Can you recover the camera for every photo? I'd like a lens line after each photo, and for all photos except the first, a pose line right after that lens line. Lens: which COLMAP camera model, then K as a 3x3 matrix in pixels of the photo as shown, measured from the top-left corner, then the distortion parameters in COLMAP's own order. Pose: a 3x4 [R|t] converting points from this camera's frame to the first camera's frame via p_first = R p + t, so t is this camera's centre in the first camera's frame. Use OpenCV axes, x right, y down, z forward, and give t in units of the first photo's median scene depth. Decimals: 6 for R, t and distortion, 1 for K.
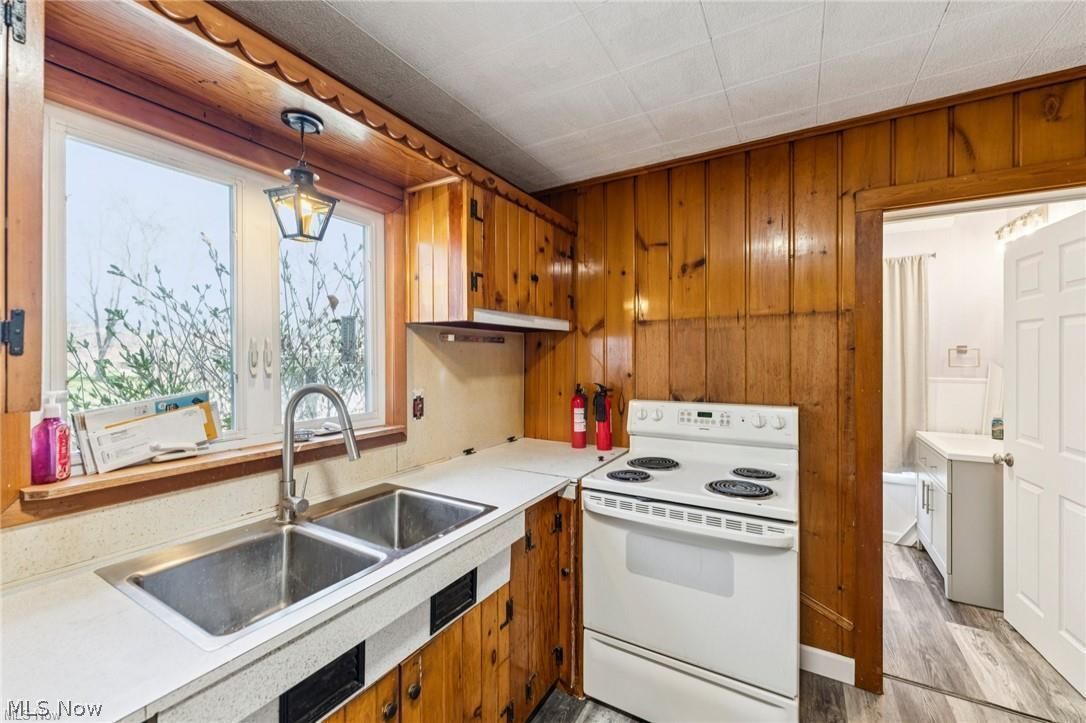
lens RADIAL K [[438.6, 0, 540.7], [0, 438.6, 352.6], [0, 0, 1]] dist [-0.002099, -0.000520]
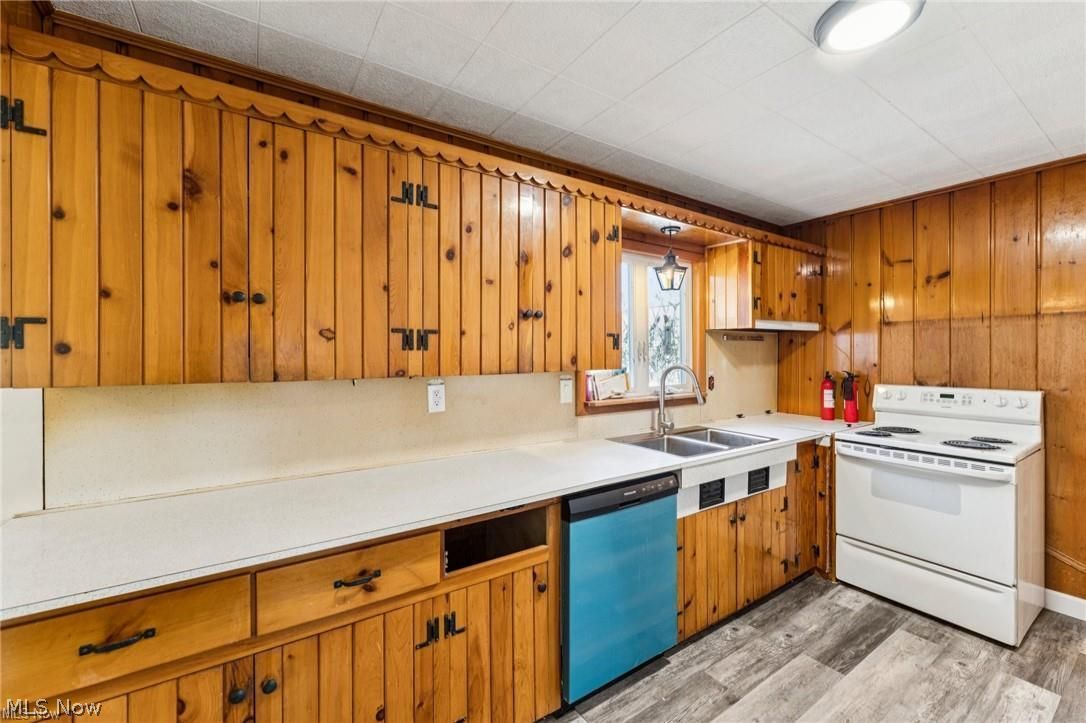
lens RADIAL K [[438.6, 0, 551.3], [0, 438.6, 352.5], [0, 0, 1]] dist [-0.002099, -0.000520]
pose [[0.904078, 0.000078, -0.427368, -0.129141], [0.004932, 0.999931, 0.010616, -0.003402], [0.427340, -0.011705, 0.904015, -0.683416]]
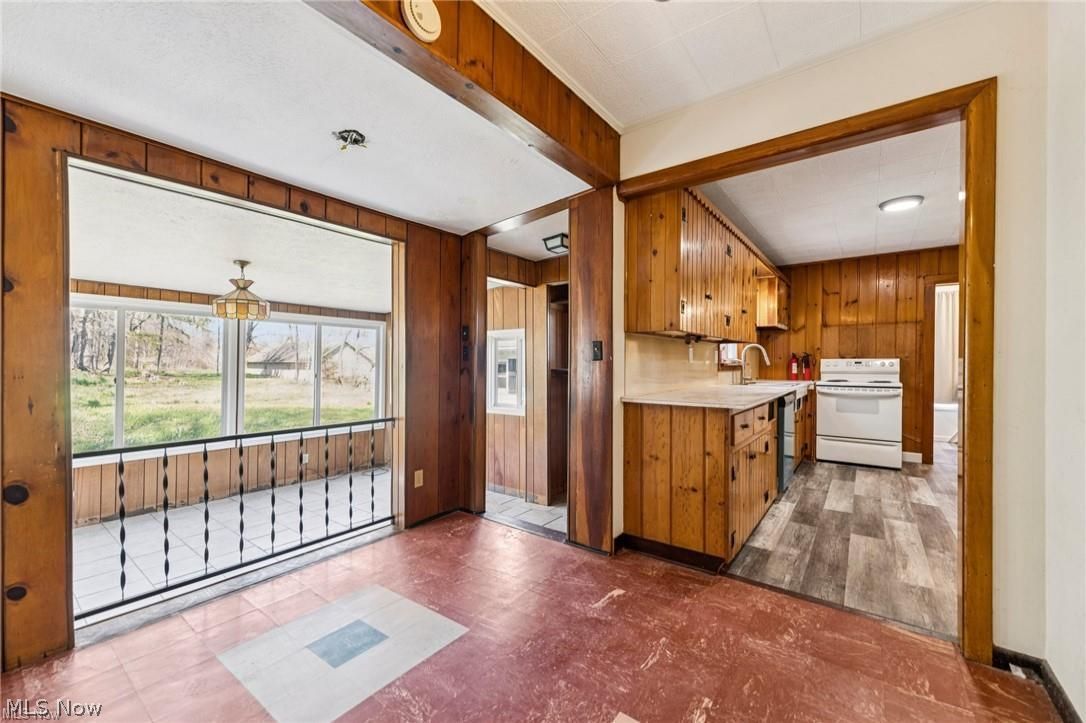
lens RADIAL K [[438.6, 0, 540.7], [0, 438.6, 362.4], [0, 0, 1]] dist [-0.002099, -0.000520]
pose [[0.993784, 0.003865, -0.111260, -1.244997], [-0.002580, 0.999928, 0.011687, 0.124275], [0.111297, -0.011327, 0.993723, -1.828788]]
